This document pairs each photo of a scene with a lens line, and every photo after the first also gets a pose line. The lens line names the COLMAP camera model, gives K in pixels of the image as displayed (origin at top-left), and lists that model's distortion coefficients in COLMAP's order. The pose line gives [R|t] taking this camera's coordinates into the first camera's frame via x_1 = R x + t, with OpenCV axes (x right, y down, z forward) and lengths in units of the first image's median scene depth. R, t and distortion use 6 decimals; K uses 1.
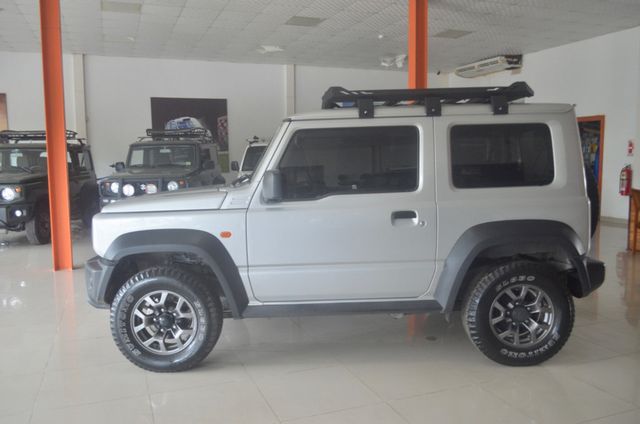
lens RADIAL K [[551.6, 0, 319.0], [0, 551.6, 217.3], [0, 0, 1]] dist [0.000187, -0.019070]
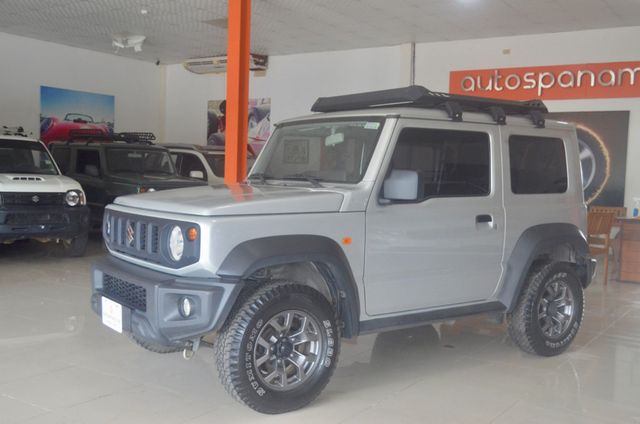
lens RADIAL K [[725.0, 0, 319.5], [0, 725.0, 212.9], [0, 0, 1]] dist [-0.042430, 0.000000]
pose [[0.803379, 0.006593, 0.595431, -0.874636], [0.024526, 0.998724, -0.044151, 0.036493], [-0.594963, 0.050073, 0.802192, 0.104418]]
